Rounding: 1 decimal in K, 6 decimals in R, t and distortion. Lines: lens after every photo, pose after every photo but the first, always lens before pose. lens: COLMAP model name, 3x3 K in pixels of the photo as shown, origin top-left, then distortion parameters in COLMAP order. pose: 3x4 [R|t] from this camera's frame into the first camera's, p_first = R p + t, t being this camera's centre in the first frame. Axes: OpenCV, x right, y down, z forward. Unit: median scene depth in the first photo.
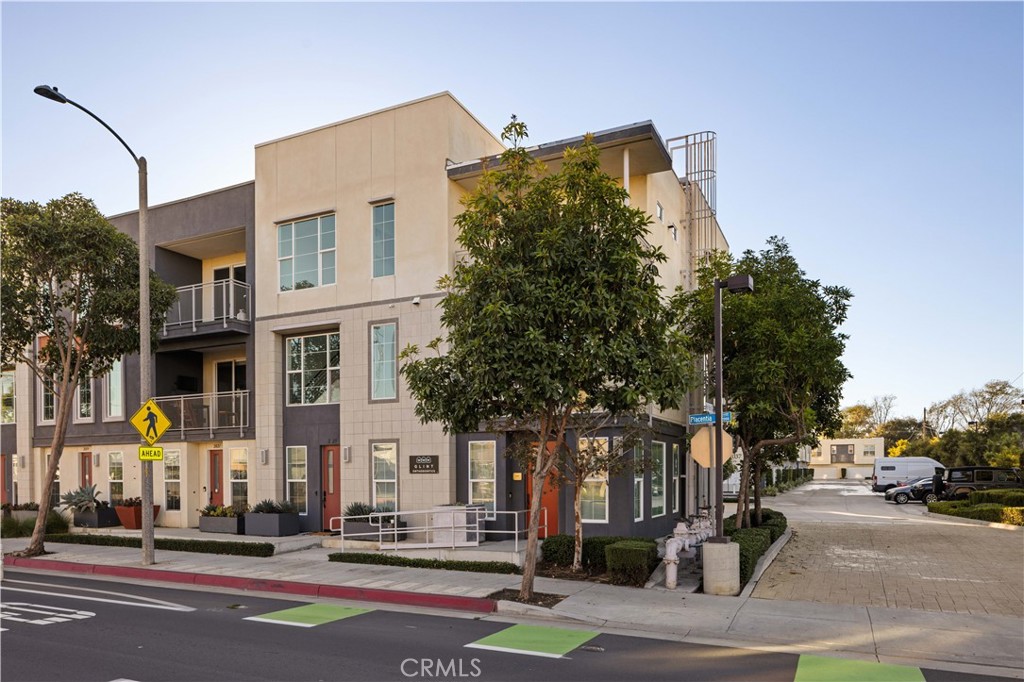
lens RADIAL K [[654.8, 0, 510.2], [0, 654.8, 465.9], [0, 0, 1]] dist [-0.001579, 0.000082]
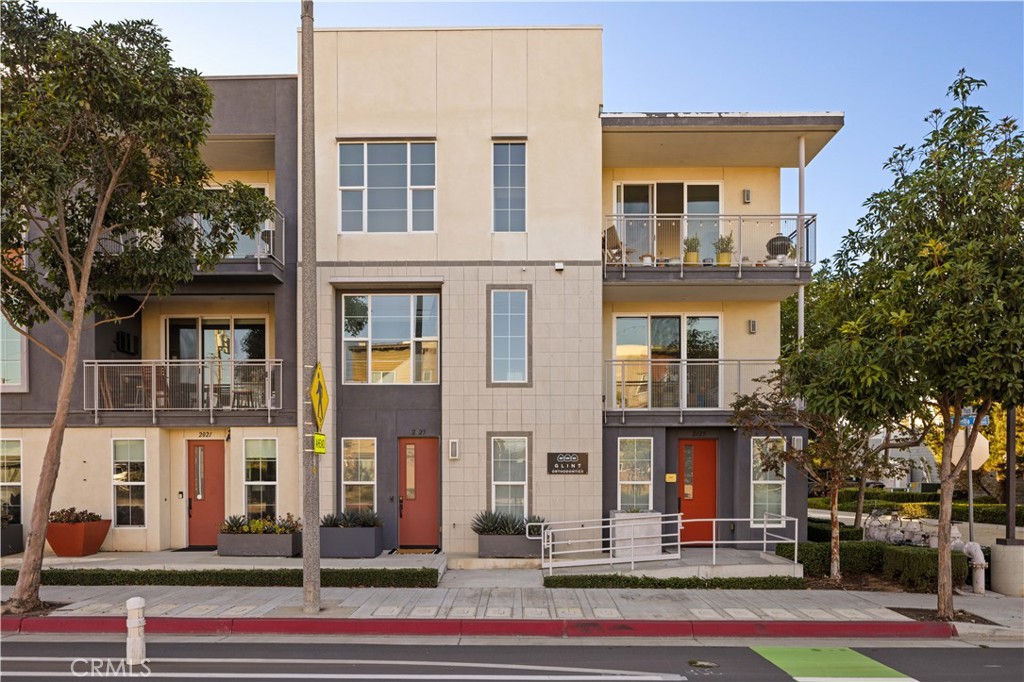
lens RADIAL K [[654.8, 0, 510.2], [0, 654.8, 465.9], [0, 0, 1]] dist [-0.001579, 0.000082]
pose [[0.915913, 0.009167, 0.401273, -0.512597], [-0.008794, 0.999957, -0.002772, 0.003682], [-0.401282, -0.000990, 0.915954, 0.252796]]
